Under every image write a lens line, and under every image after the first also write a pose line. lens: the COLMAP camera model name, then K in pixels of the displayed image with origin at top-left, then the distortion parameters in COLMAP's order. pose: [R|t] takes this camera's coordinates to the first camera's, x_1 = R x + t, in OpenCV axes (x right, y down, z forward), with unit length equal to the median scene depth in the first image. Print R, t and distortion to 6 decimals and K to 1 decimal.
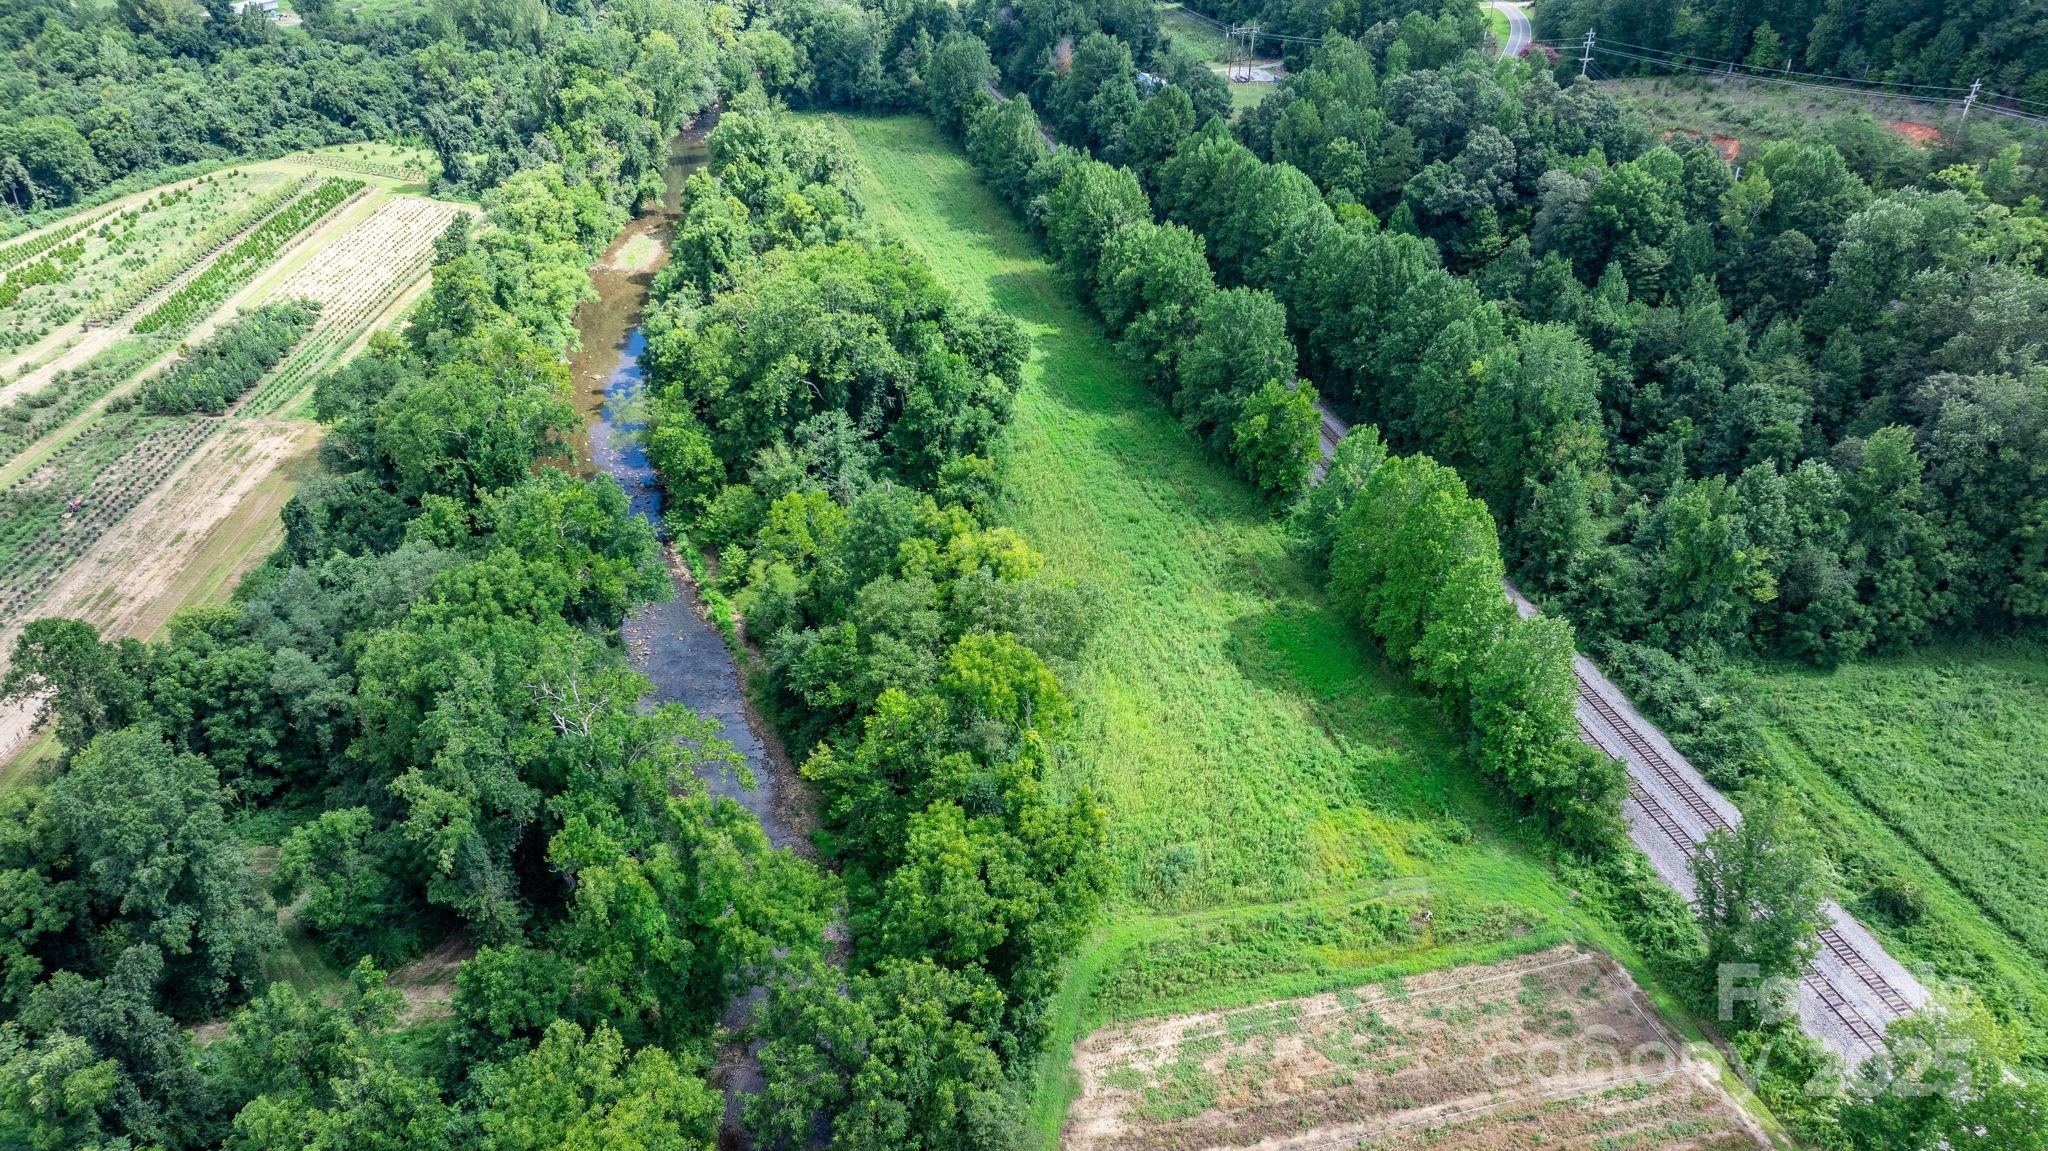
lens RADIAL K [[1451.1, 0, 1037.1], [0, 1451.1, 592.0], [0, 0, 1]] dist [-0.035578, 0.034312]
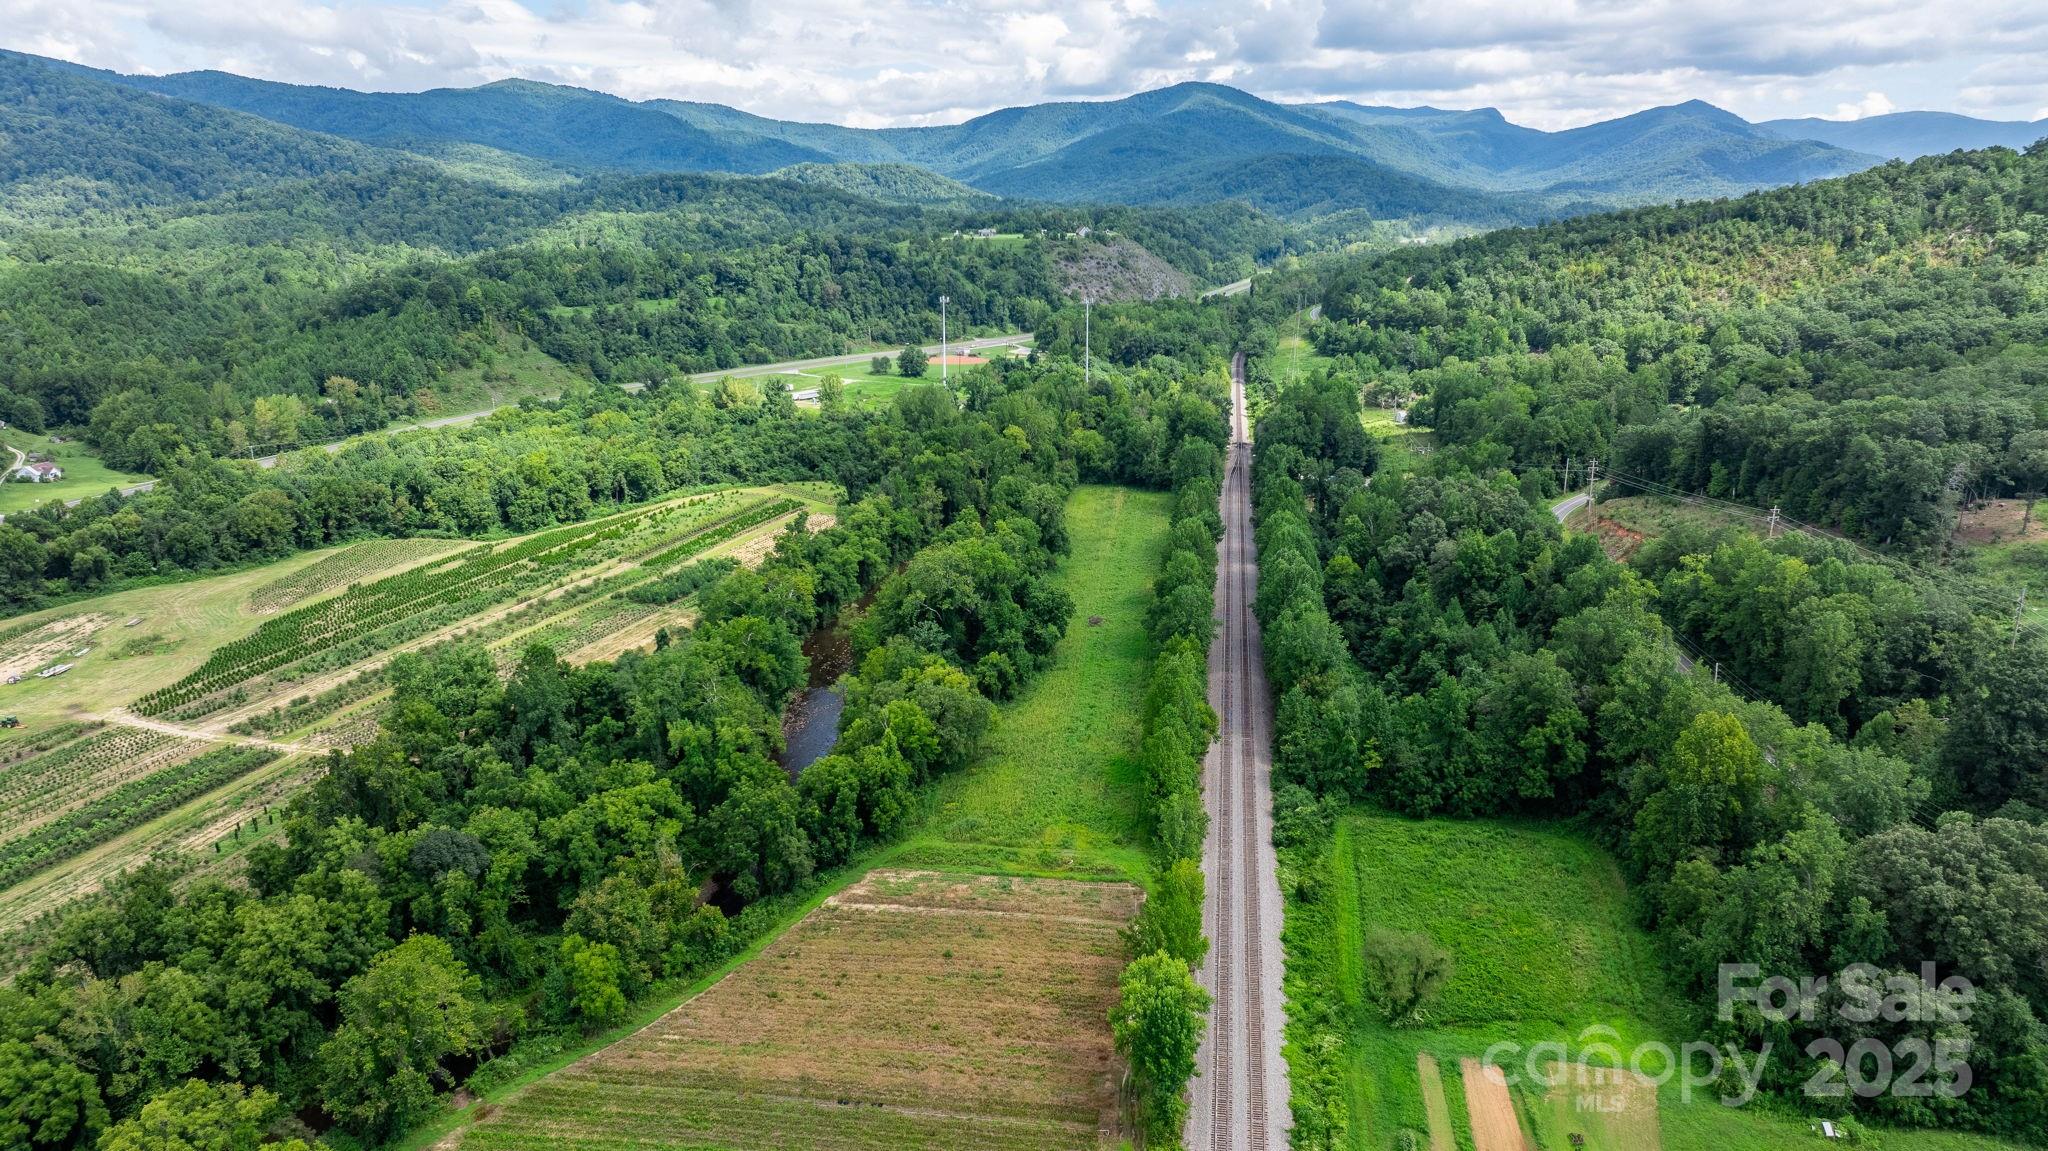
lens RADIAL K [[1451.1, 0, 1014.0], [0, 1451.1, 584.2], [0, 0, 1]] dist [-0.035578, 0.034312]
pose [[0.927935, 0.092445, -0.361095, 0.518255], [-0.184711, 0.955489, -0.230049, 0.195660], [0.323756, 0.280169, 0.903708, -0.535346]]
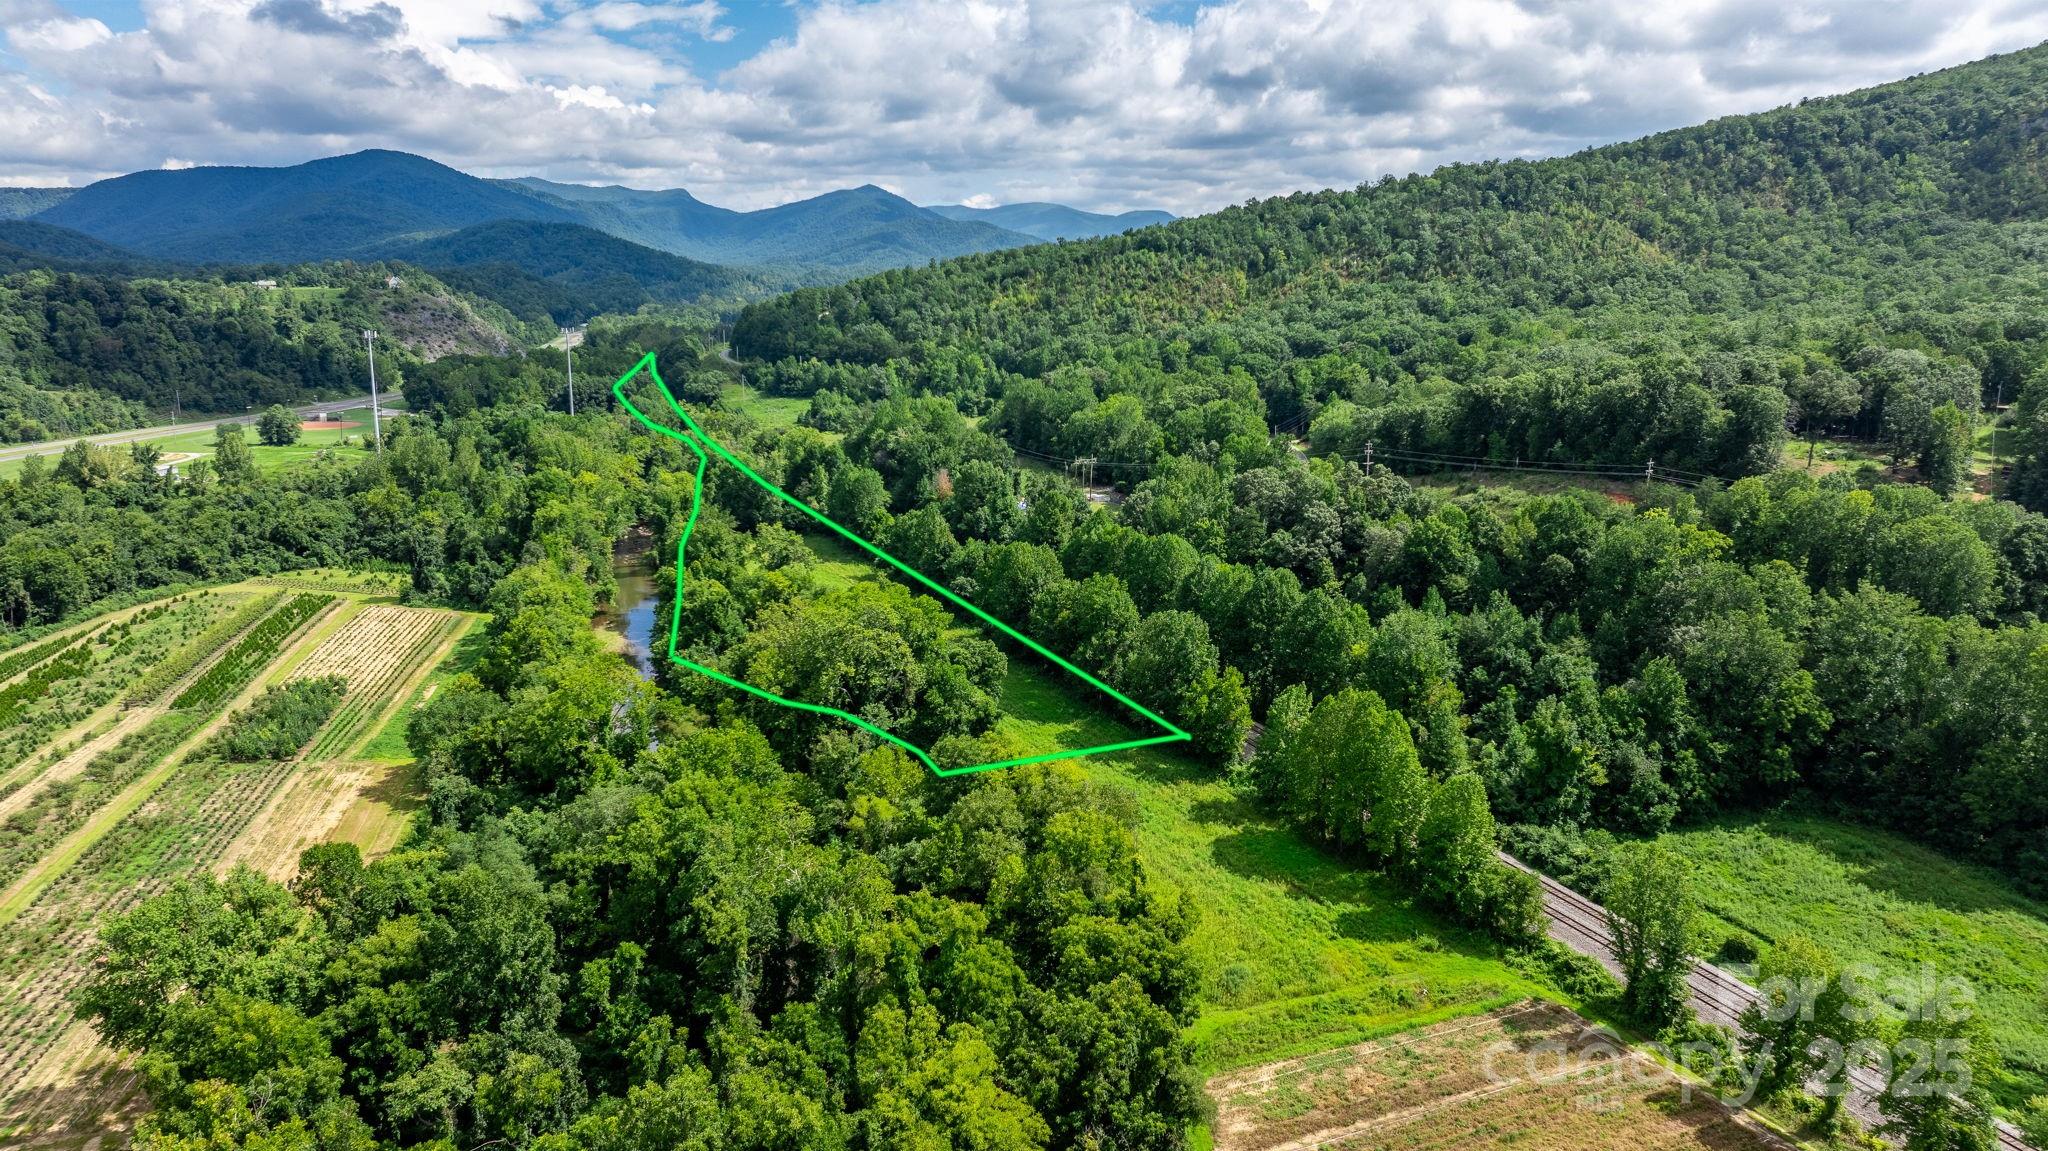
lens RADIAL K [[1451.1, 0, 1033.2], [0, 1451.1, 579.4], [0, 0, 1]] dist [-0.035578, 0.034312]
pose [[0.986793, -0.034163, 0.158343, -0.170615], [0.082617, 0.946958, -0.310555, 0.146961], [-0.139335, 0.319536, 0.937274, -0.195150]]
